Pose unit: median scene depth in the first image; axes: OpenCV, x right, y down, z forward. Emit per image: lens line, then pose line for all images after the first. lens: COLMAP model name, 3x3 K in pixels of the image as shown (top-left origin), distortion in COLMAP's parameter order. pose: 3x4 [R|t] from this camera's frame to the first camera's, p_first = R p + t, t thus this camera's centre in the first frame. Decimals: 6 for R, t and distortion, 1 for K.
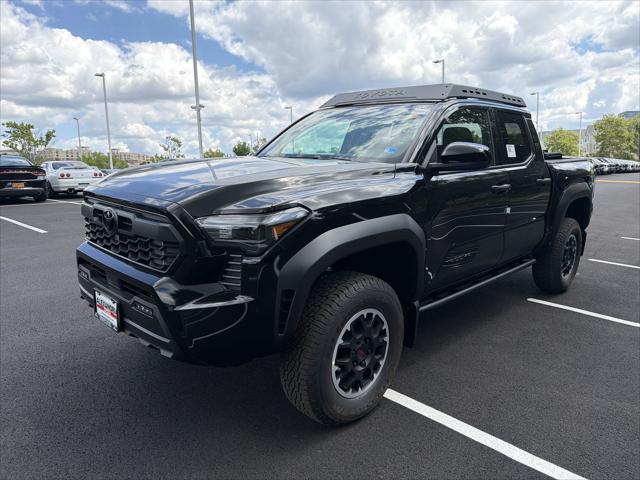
lens RADIAL K [[484.5, 0, 318.0], [0, 484.5, 241.7], [0, 0, 1]] dist [0.042289, -0.001279]
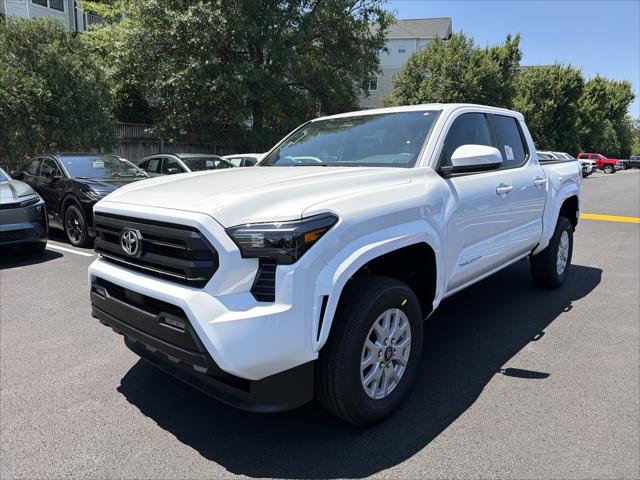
lens RADIAL K [[484.5, 0, 318.0], [0, 484.5, 241.7], [0, 0, 1]] dist [0.042289, -0.001279]
pose [[0.997744, -0.041077, 0.053105, -0.110681], [0.042276, 0.998871, -0.021651, 0.006823], [-0.052156, 0.023848, 0.998354, 0.010989]]
